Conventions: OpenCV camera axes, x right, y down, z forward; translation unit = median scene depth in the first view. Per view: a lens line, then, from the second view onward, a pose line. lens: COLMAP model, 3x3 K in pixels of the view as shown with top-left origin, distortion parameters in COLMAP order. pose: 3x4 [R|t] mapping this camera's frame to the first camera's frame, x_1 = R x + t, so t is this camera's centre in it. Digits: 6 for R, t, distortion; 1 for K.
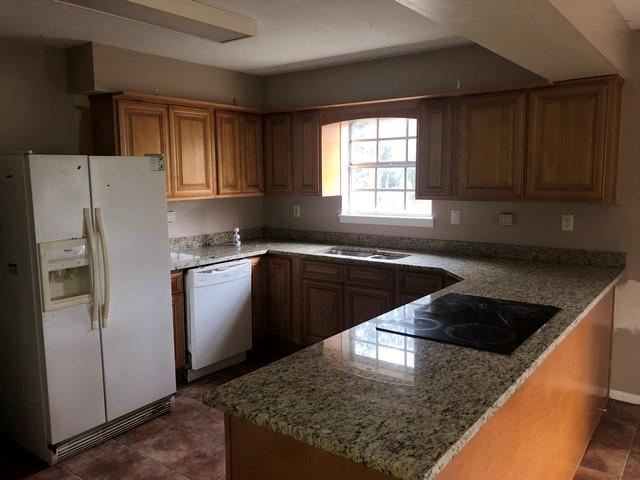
lens RADIAL K [[527.9, 0, 315.6], [0, 527.9, 240.1], [0, 0, 1]] dist [0.043098, -0.052963]
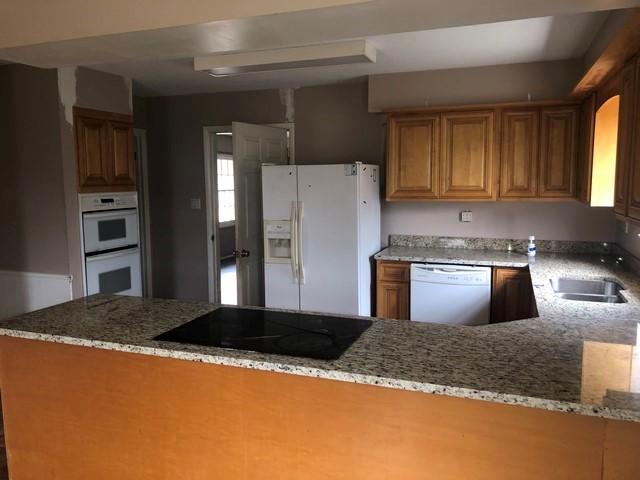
lens RADIAL K [[527.9, 0, 315.6], [0, 527.9, 240.1], [0, 0, 1]] dist [0.043098, -0.052963]
pose [[0.273657, 0.122268, -0.954024, 1.004906], [-0.114990, 0.988932, 0.093757, -0.096354], [0.954929, 0.084046, 0.284688, 0.647653]]
